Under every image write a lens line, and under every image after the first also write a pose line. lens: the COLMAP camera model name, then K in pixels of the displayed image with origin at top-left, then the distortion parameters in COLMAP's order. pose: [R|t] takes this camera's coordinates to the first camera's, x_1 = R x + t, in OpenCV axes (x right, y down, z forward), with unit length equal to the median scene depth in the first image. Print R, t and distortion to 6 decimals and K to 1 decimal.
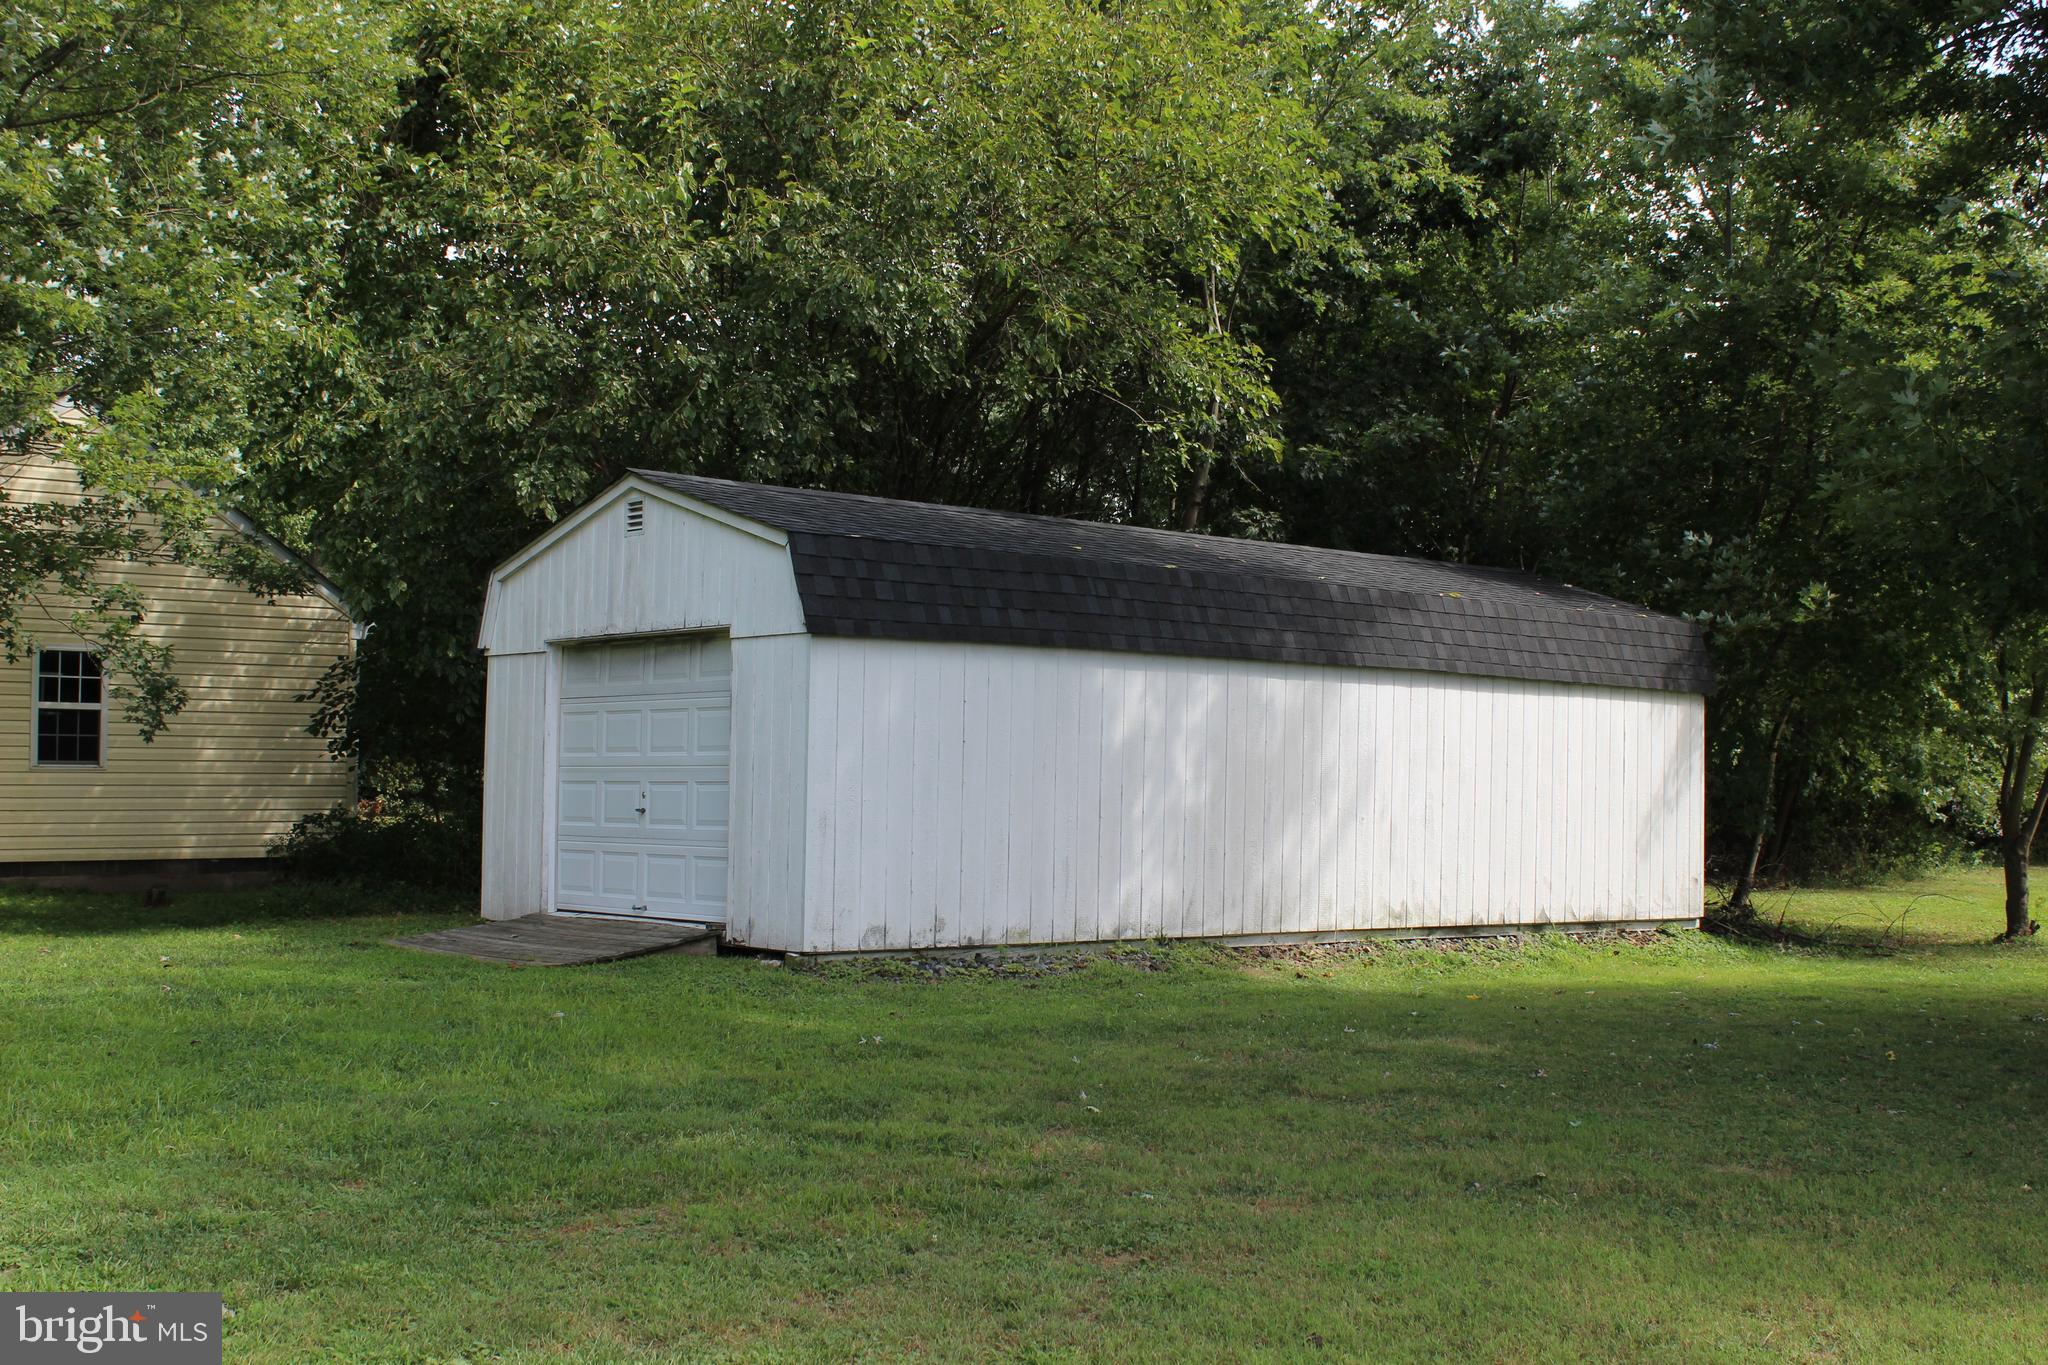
lens RADIAL K [[2377.1, 0, 1024.5], [0, 2377.1, 682.8], [0, 0, 1]] dist [-0.035732, 0.000000]
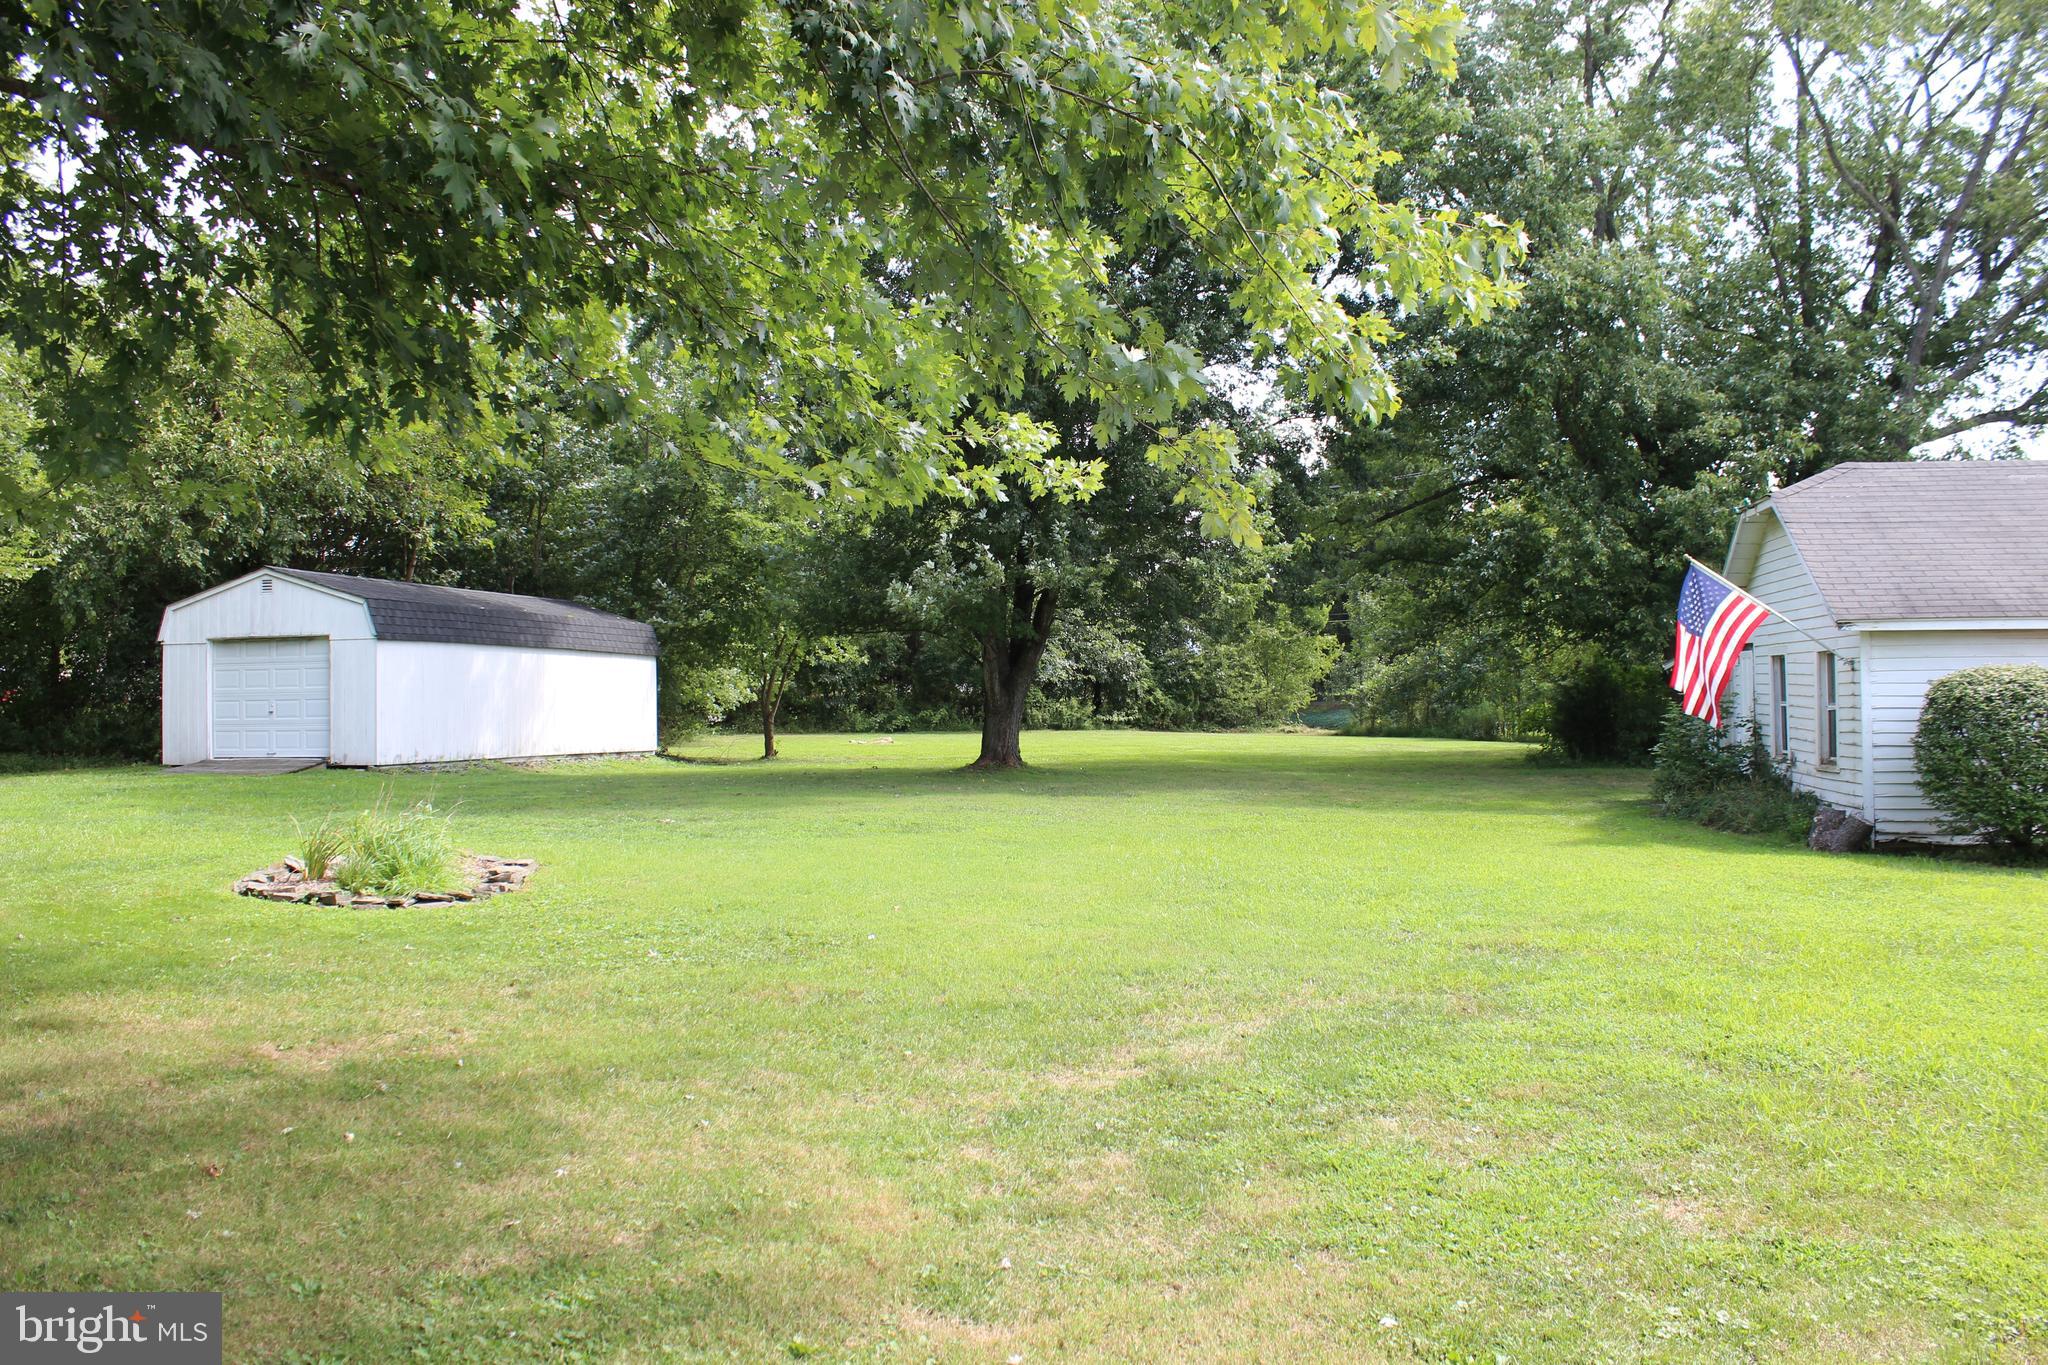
lens RADIAL K [[1689.7, 0, 1023.1], [0, 1689.7, 684.0], [0, 0, 1]] dist [-0.137796, 0.066421]
pose [[0.822793, -0.014612, 0.568153, -0.447139], [-0.004430, 0.999474, 0.032120, -0.027425], [-0.568323, -0.028945, 0.822296, -0.710201]]
